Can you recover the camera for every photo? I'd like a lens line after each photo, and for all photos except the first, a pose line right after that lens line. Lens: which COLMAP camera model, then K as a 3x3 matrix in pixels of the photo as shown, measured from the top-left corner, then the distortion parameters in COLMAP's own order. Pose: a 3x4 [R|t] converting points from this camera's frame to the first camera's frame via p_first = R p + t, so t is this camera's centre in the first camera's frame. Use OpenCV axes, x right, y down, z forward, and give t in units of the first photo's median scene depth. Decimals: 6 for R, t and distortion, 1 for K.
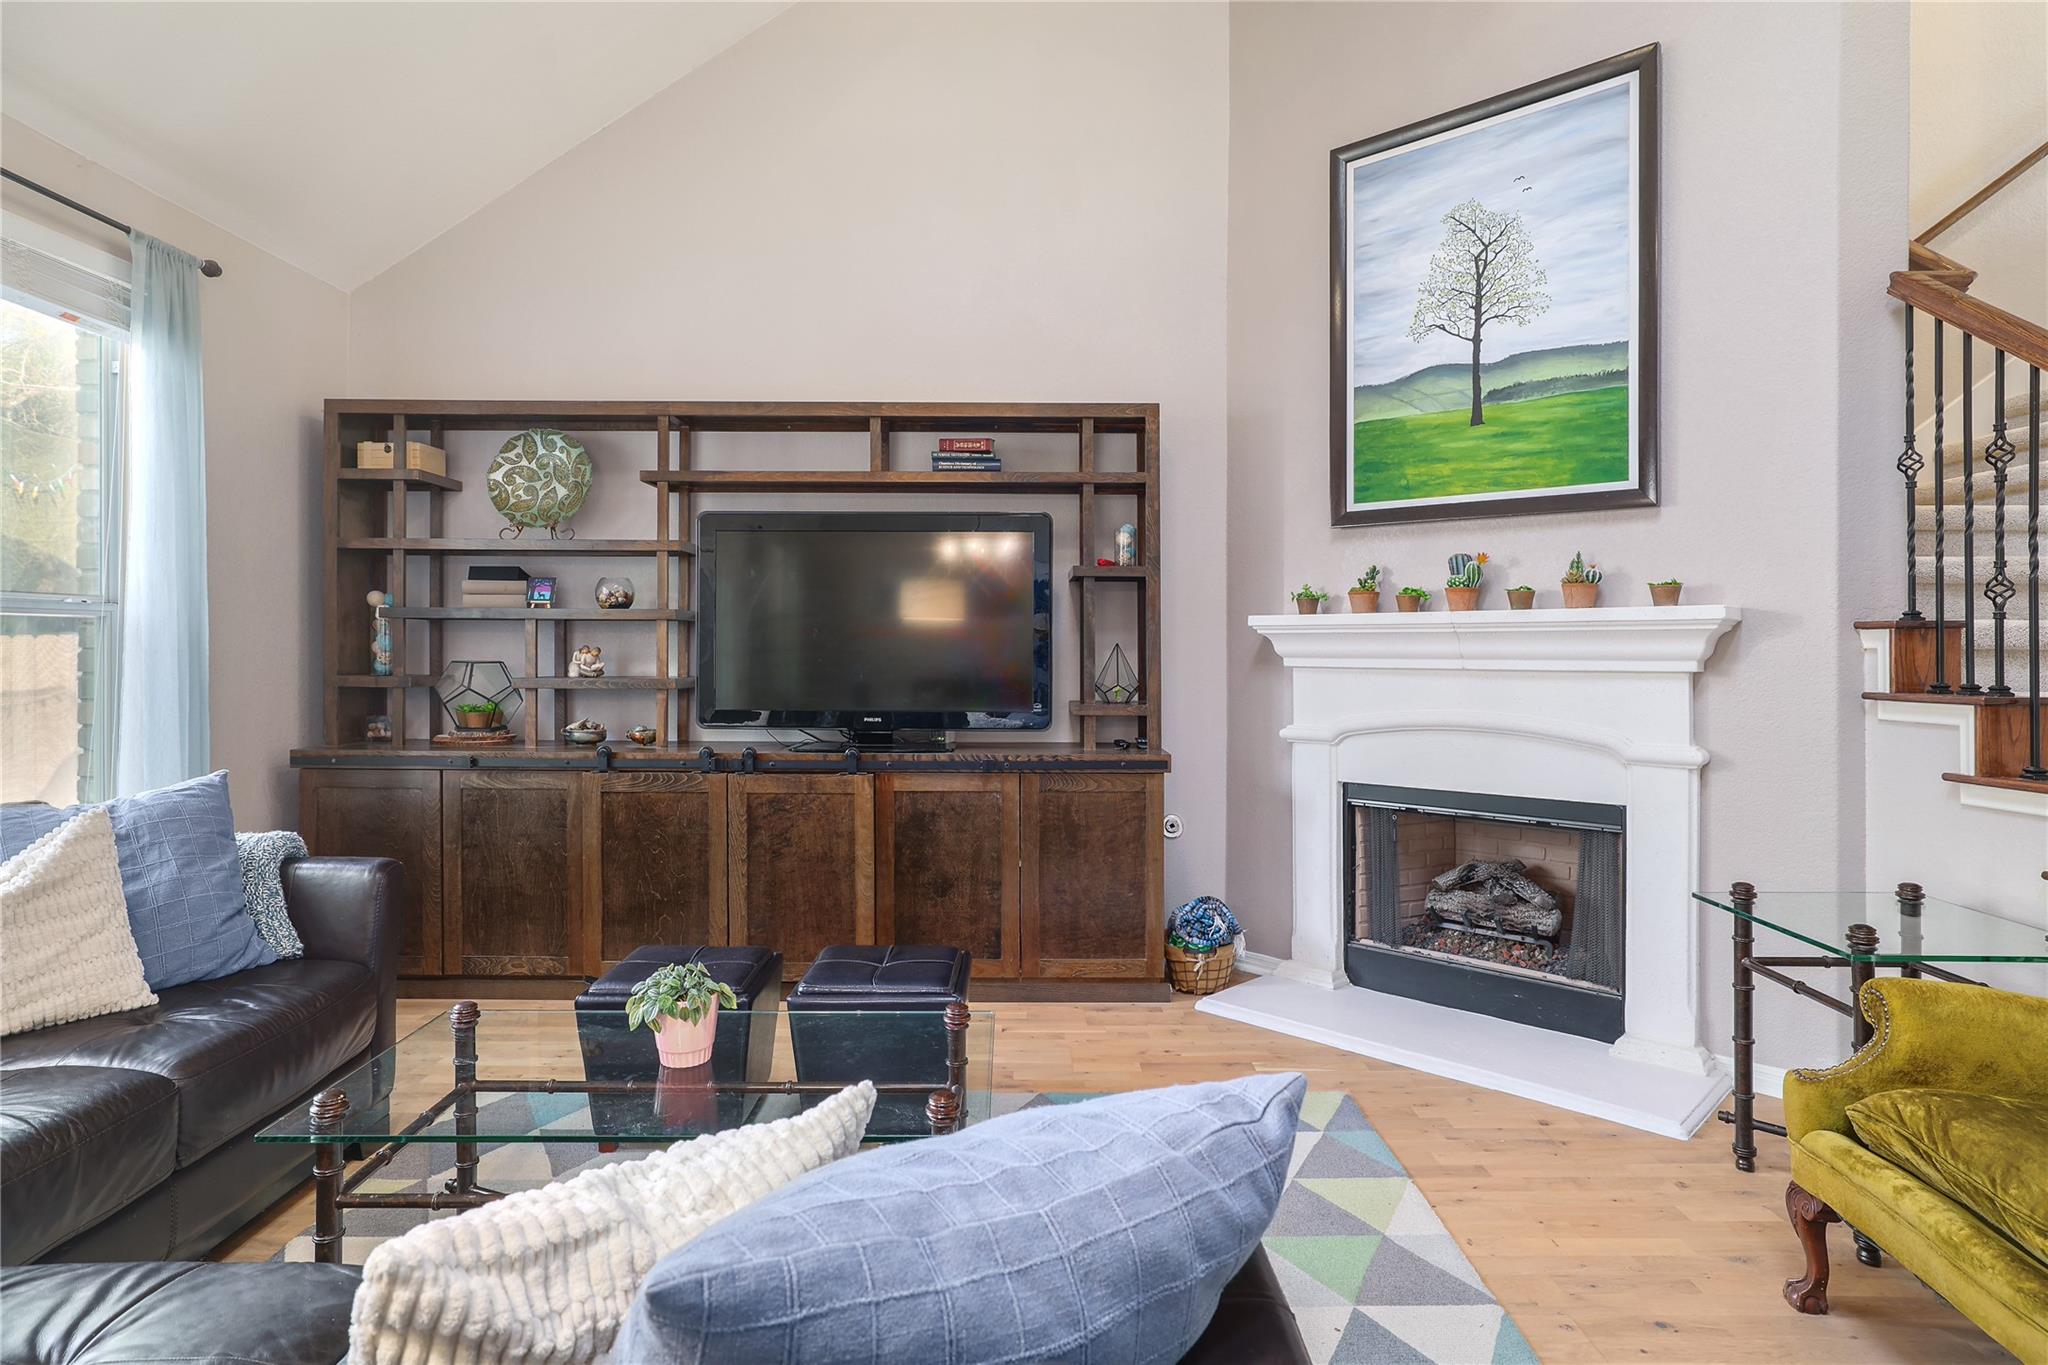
lens RADIAL K [[1090.8, 0, 1029.6], [0, 1090.8, 643.9], [0, 0, 1]] dist [-0.053324, 0.027796]
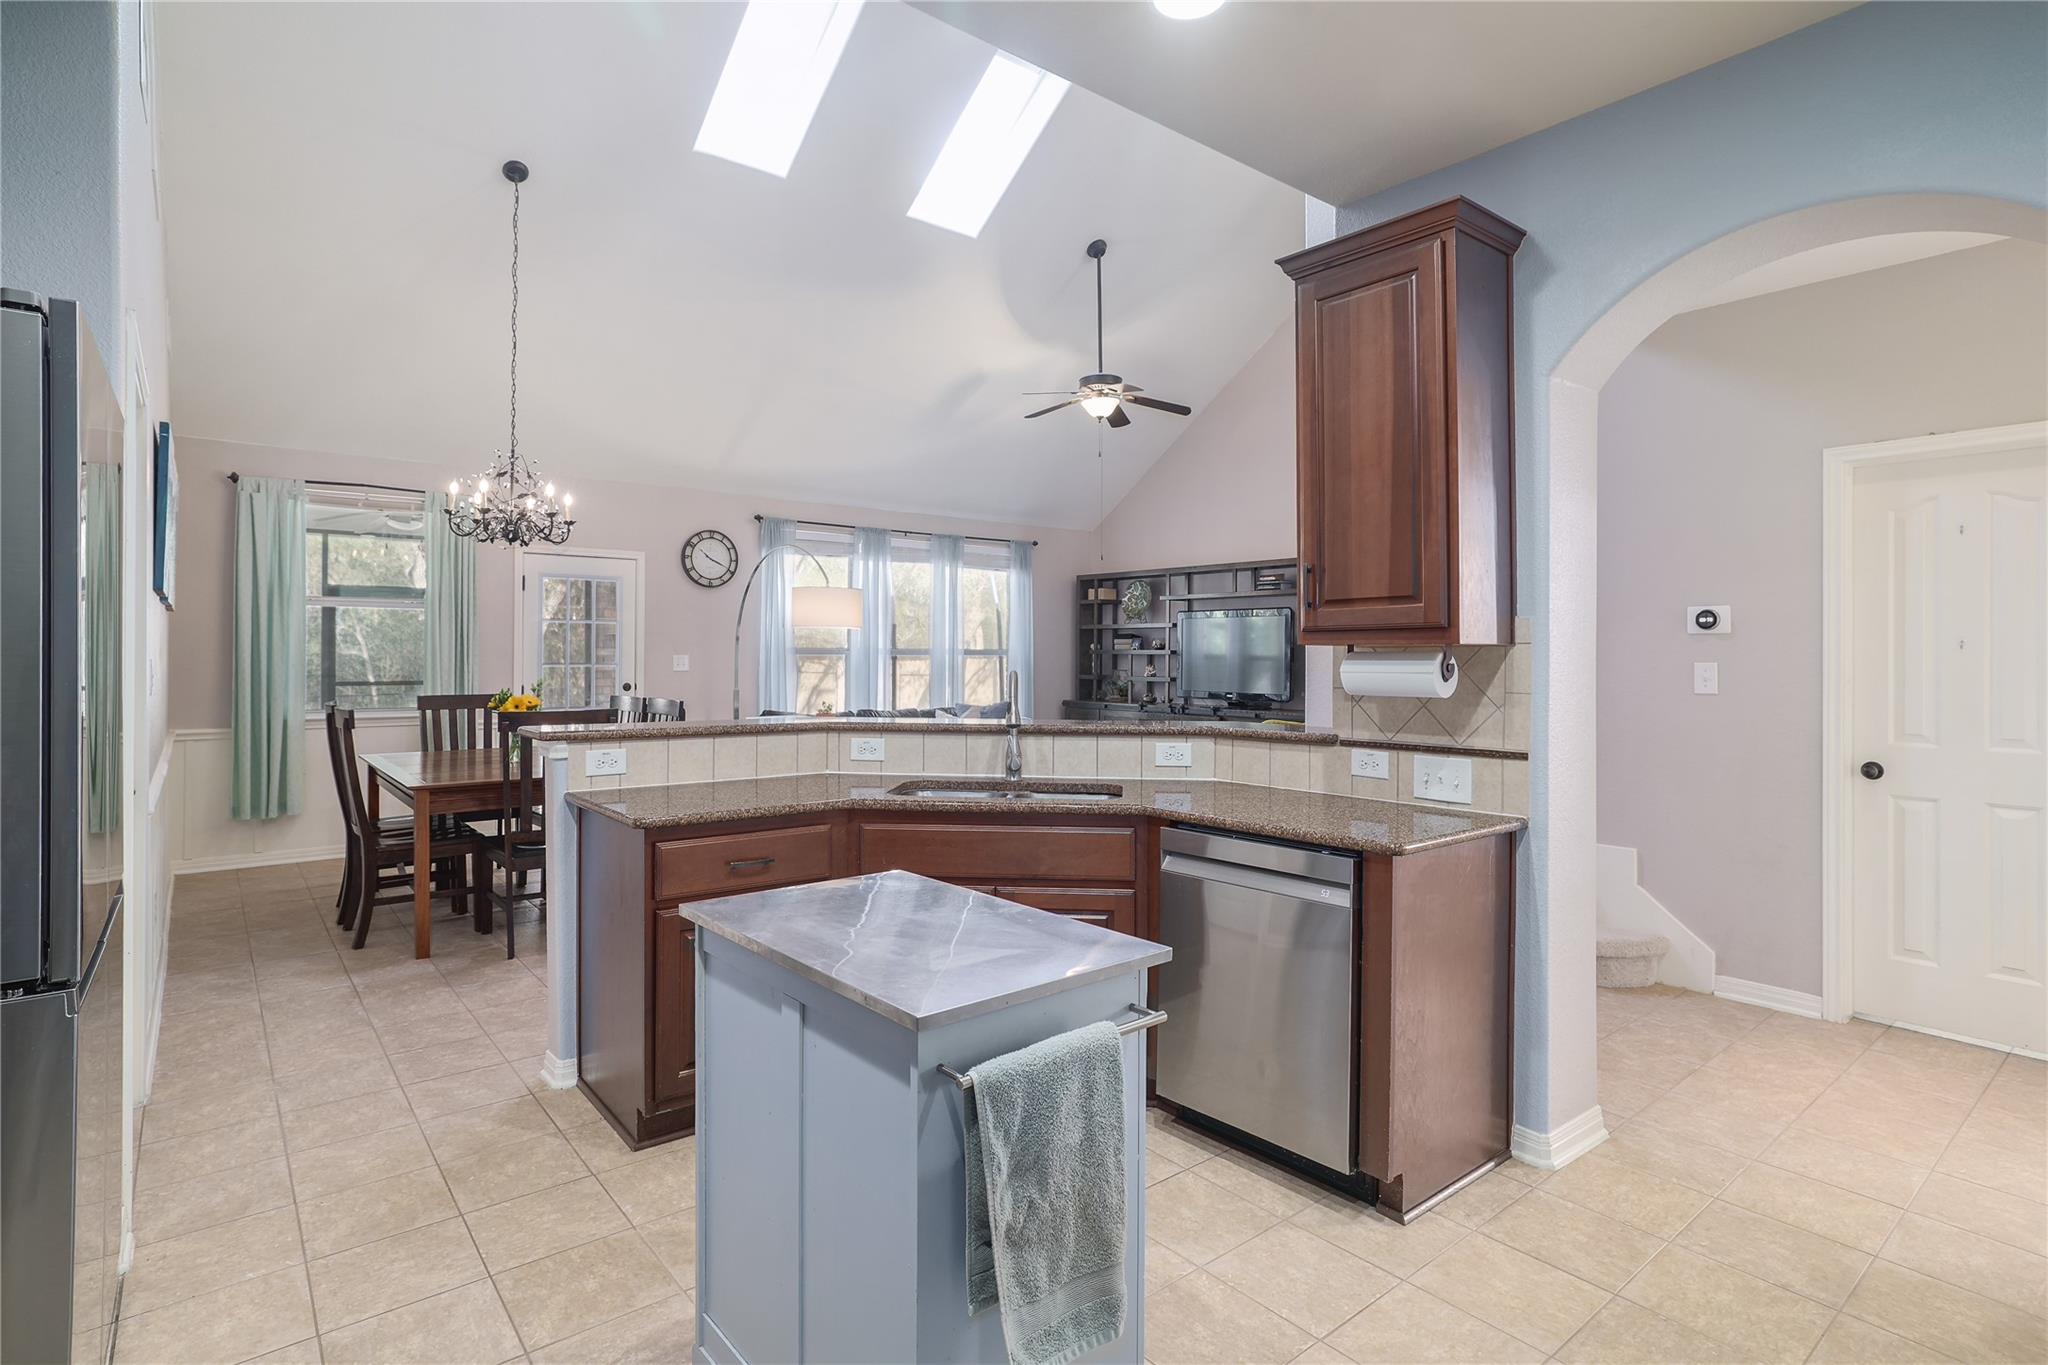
lens RADIAL K [[1005.3, 0, 1024.0], [0, 1005.3, 682.5], [0, 0, 1]] dist [-0.001016, 0.000095]
pose [[0.622039, 0.020821, -0.782709, 1.404994], [0.003820, 0.999554, 0.029626, -0.029859], [0.782977, -0.021419, 0.621682, -0.796434]]
